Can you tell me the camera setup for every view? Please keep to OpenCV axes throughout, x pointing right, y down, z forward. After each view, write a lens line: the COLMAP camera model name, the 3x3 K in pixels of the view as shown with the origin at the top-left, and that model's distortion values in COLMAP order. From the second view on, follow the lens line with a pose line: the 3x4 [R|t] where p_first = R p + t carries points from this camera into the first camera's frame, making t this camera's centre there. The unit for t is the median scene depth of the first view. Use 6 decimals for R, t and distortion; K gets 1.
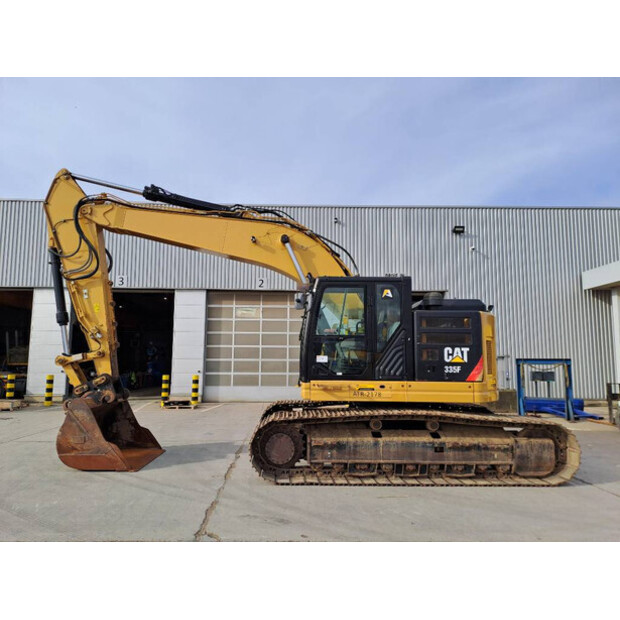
lens RADIAL K [[454.4, 0, 295.5], [0, 454.4, 318.2], [0, 0, 1]] dist [0.113310, -0.116497]
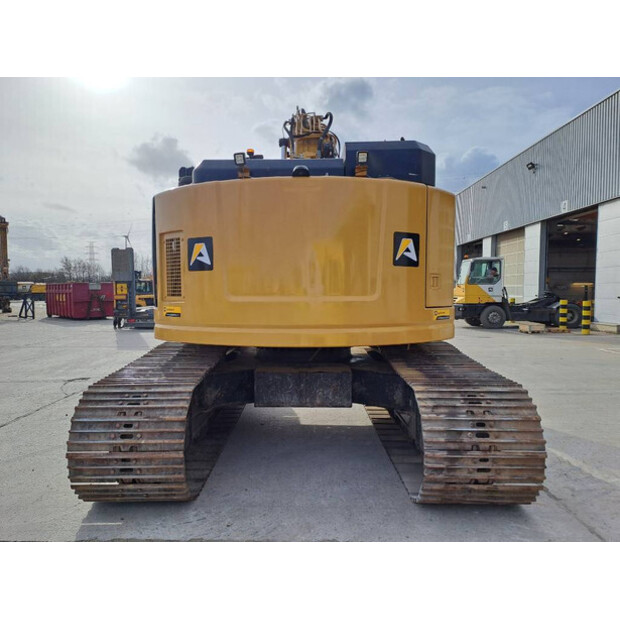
lens RADIAL K [[446.7, 0, 309.4], [0, 446.7, 320.9], [0, 0, 1]] dist [0.048540, -0.107232]
pose [[0.003043, 0.067330, -0.997726, 0.836931], [0.106835, 0.991999, 0.067269, 0.106675], [0.994272, -0.106797, -0.004175, 0.940122]]
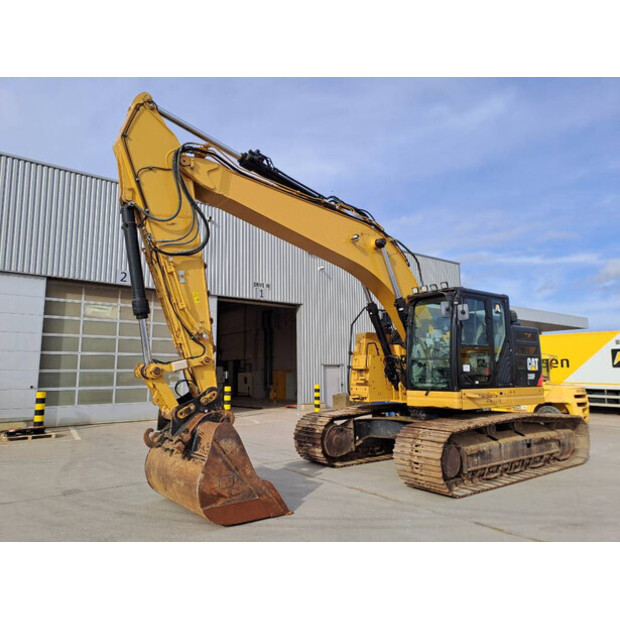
lens RADIAL K [[463.4, 0, 300.0], [0, 463.4, 310.9], [0, 0, 1]] dist [0.043872, -0.004123]
pose [[0.803555, 0.069380, 0.591173, -0.713047], [-0.048949, 0.997522, -0.050535, 0.026746], [-0.593214, 0.011670, 0.804960, 0.309536]]
